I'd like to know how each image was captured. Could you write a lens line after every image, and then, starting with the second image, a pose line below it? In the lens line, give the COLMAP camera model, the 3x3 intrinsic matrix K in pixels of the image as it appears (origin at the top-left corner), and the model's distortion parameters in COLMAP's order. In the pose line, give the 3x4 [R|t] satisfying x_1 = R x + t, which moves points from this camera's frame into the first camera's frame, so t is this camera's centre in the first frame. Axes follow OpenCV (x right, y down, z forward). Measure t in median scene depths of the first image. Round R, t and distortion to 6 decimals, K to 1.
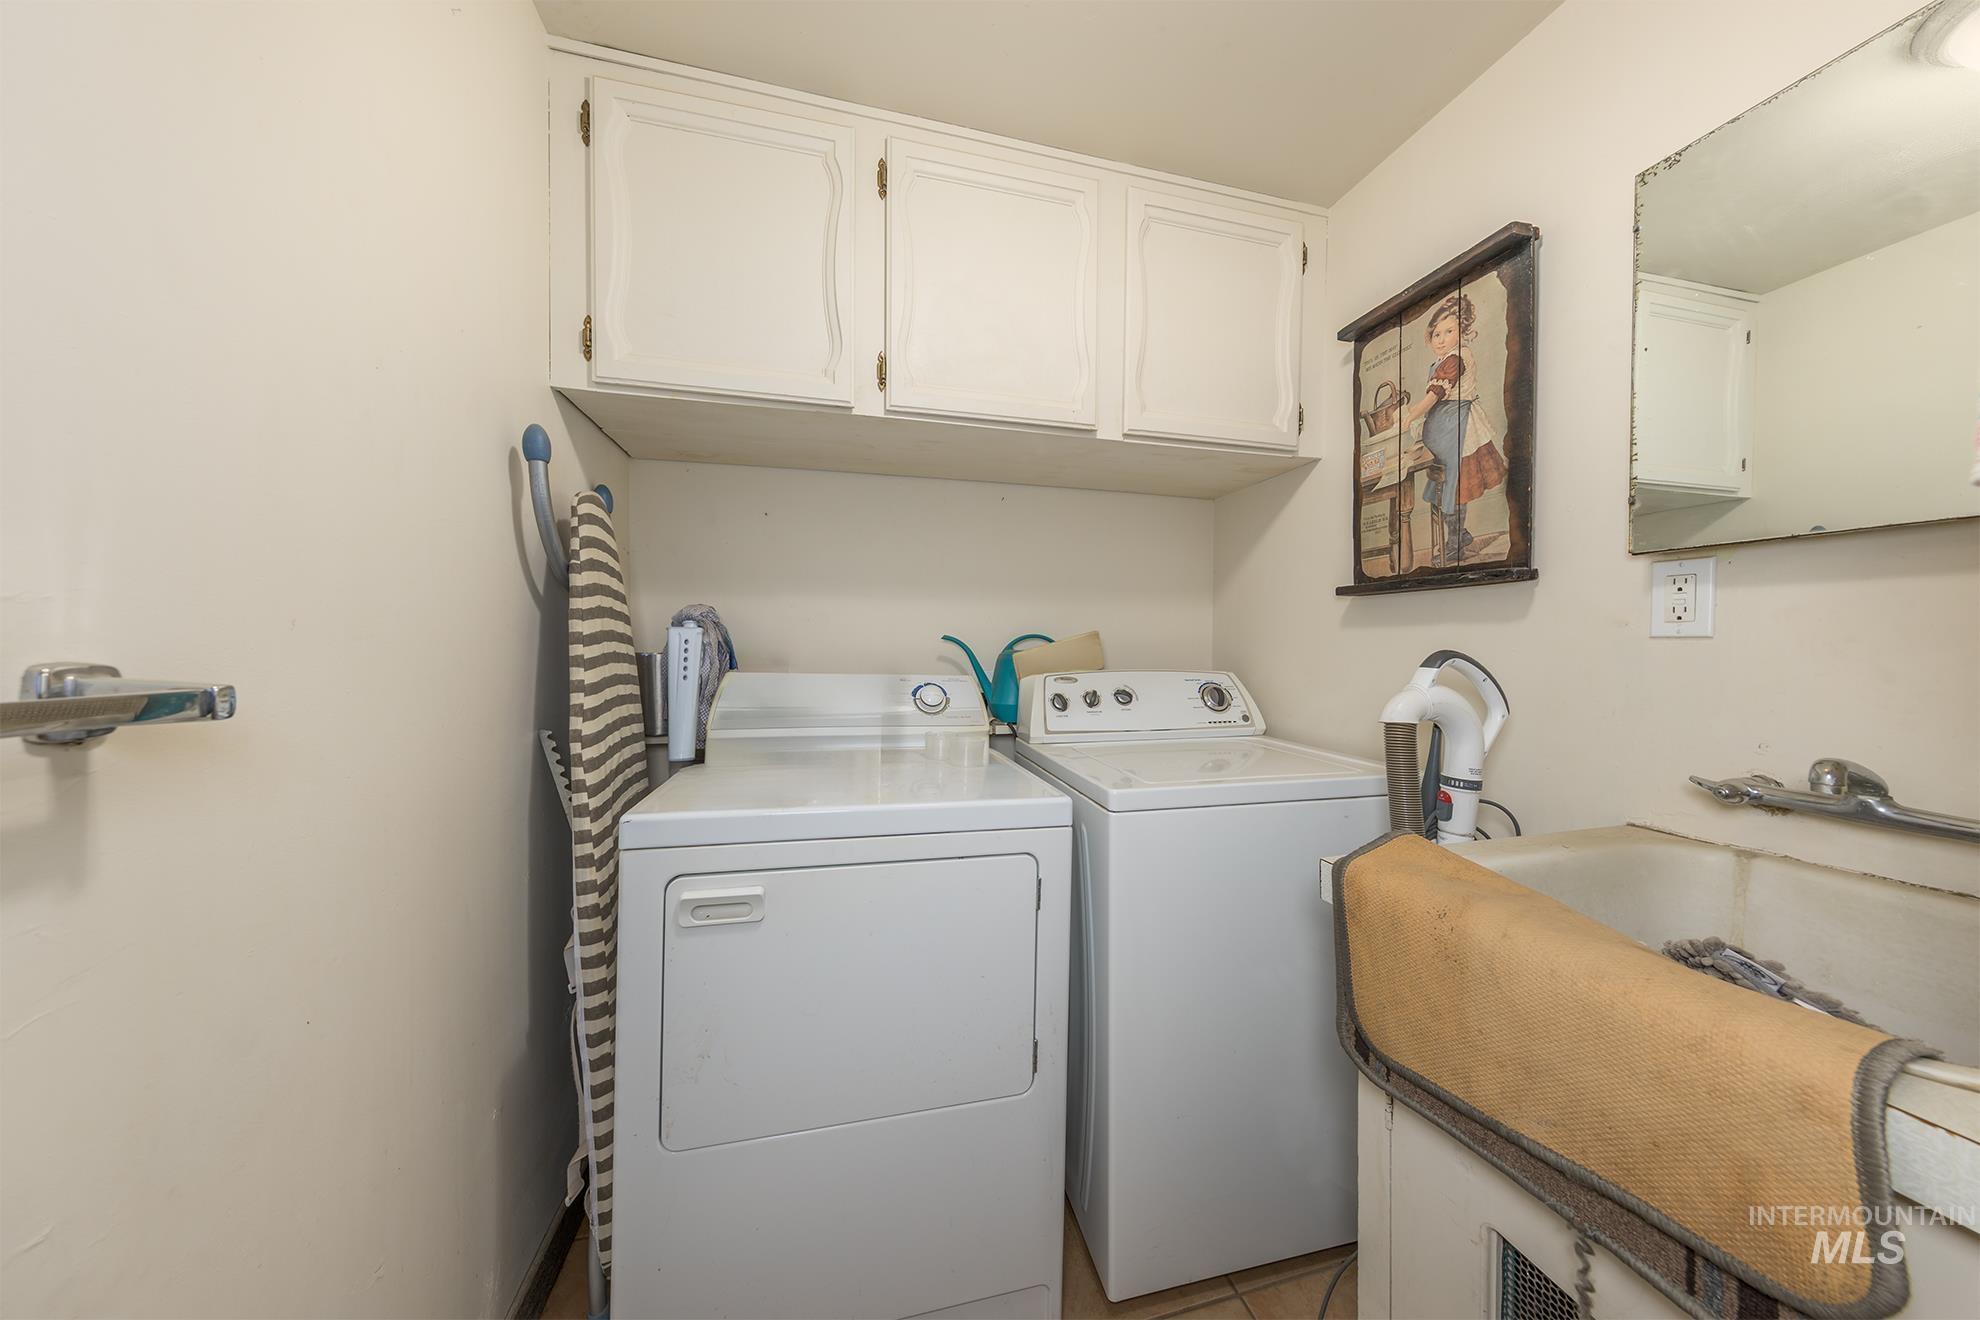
lens RADIAL K [[621.5, 0, 990.0], [0, 621.5, 660.0], [0, 0, 1]] dist [-0.000215, 0.000024]
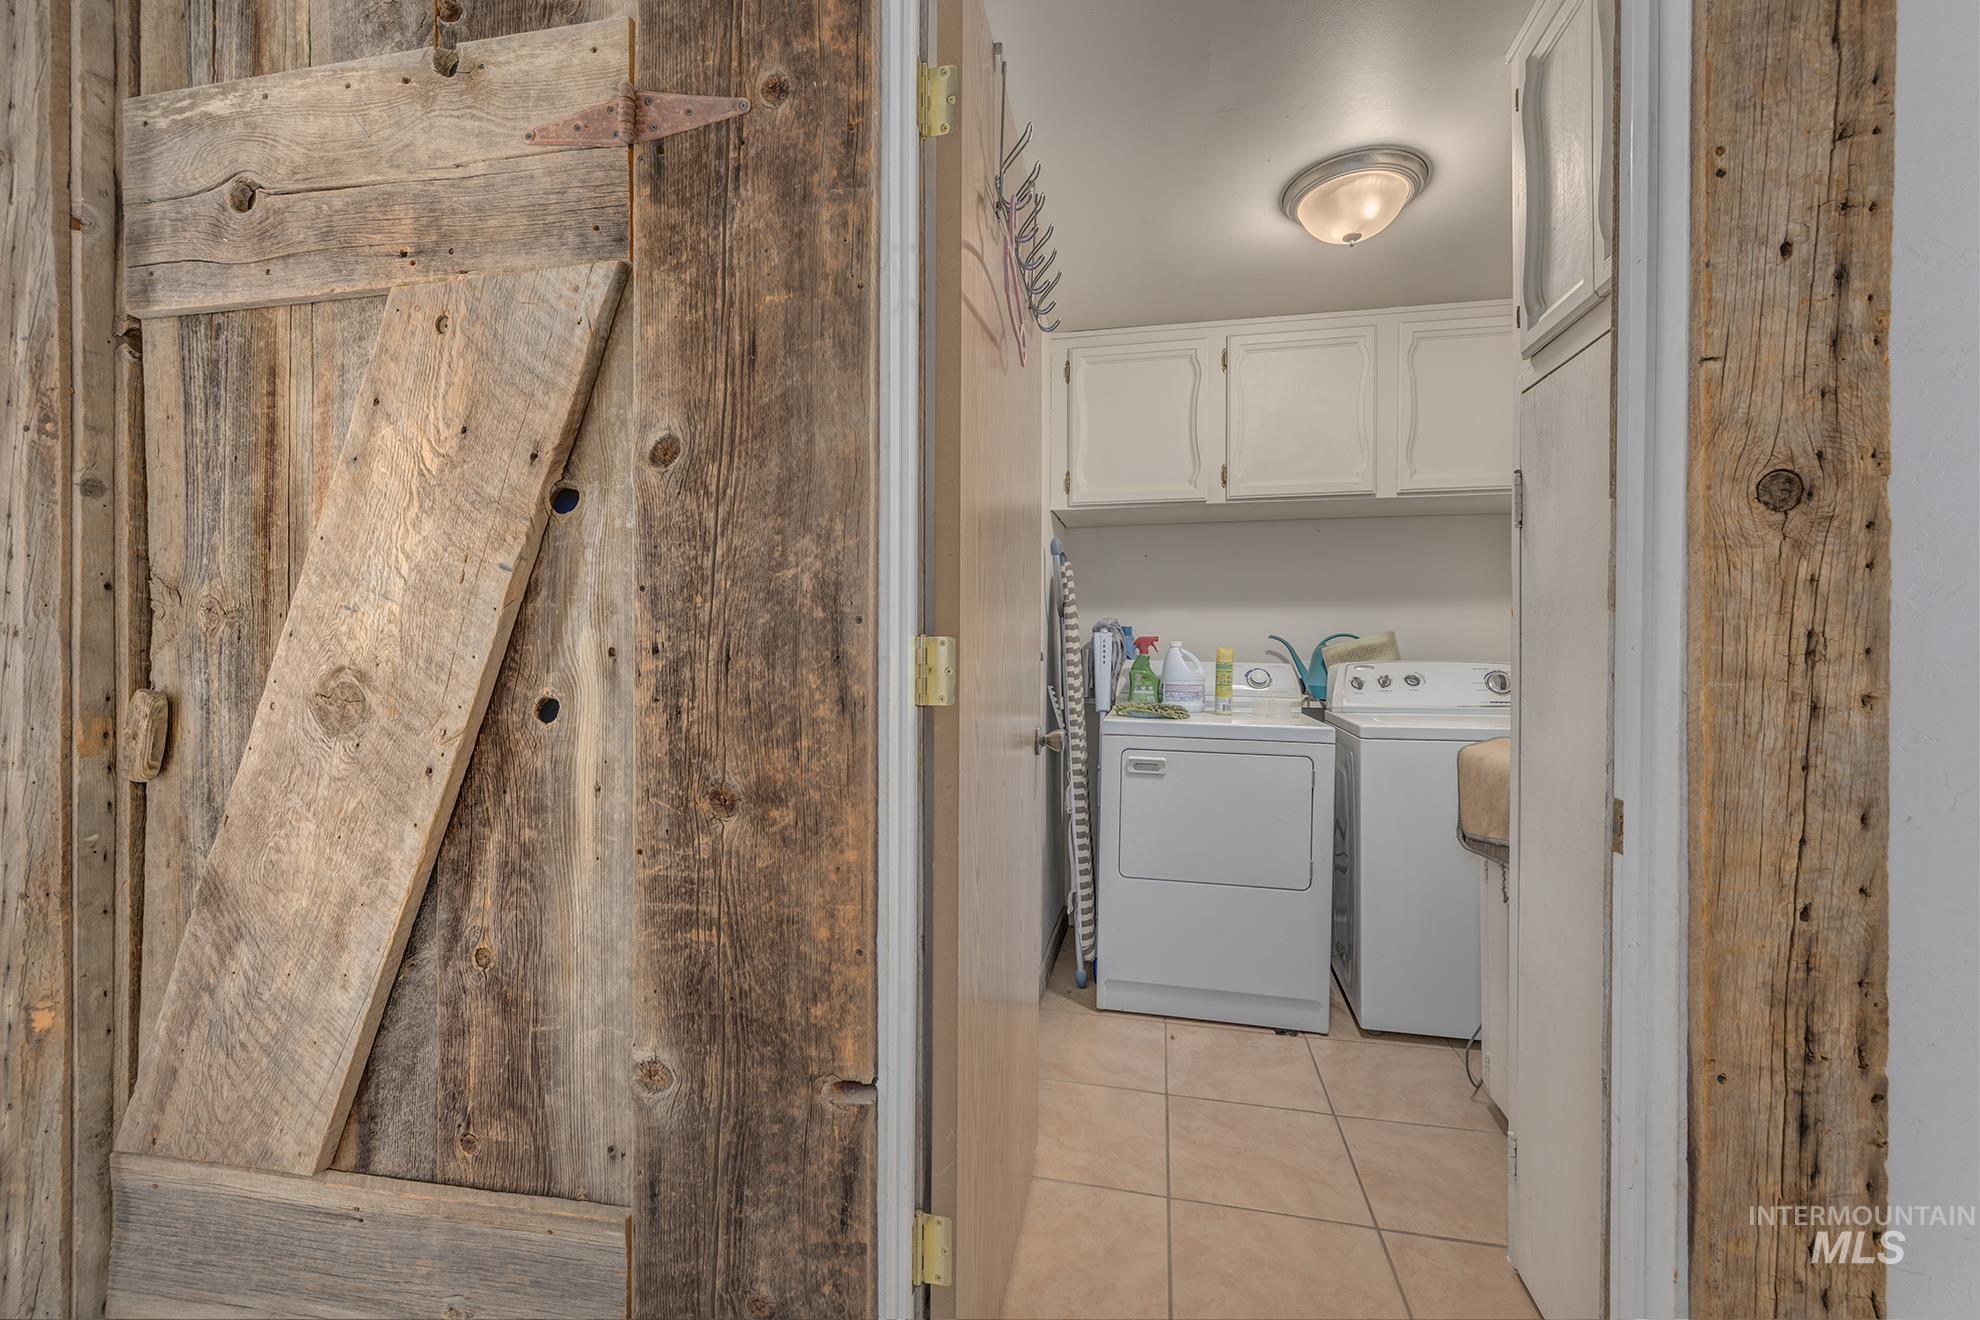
lens RADIAL K [[830.3, 0, 990.0], [0, 830.3, 660.0], [0, 0, 1]] dist [-0.000885, -0.000021]
pose [[0.901622, 0.001680, -0.432522, 0.197202], [-0.005028, 0.999966, -0.006596, 0.037448], [0.432496, 0.008122, 0.901599, -1.126383]]
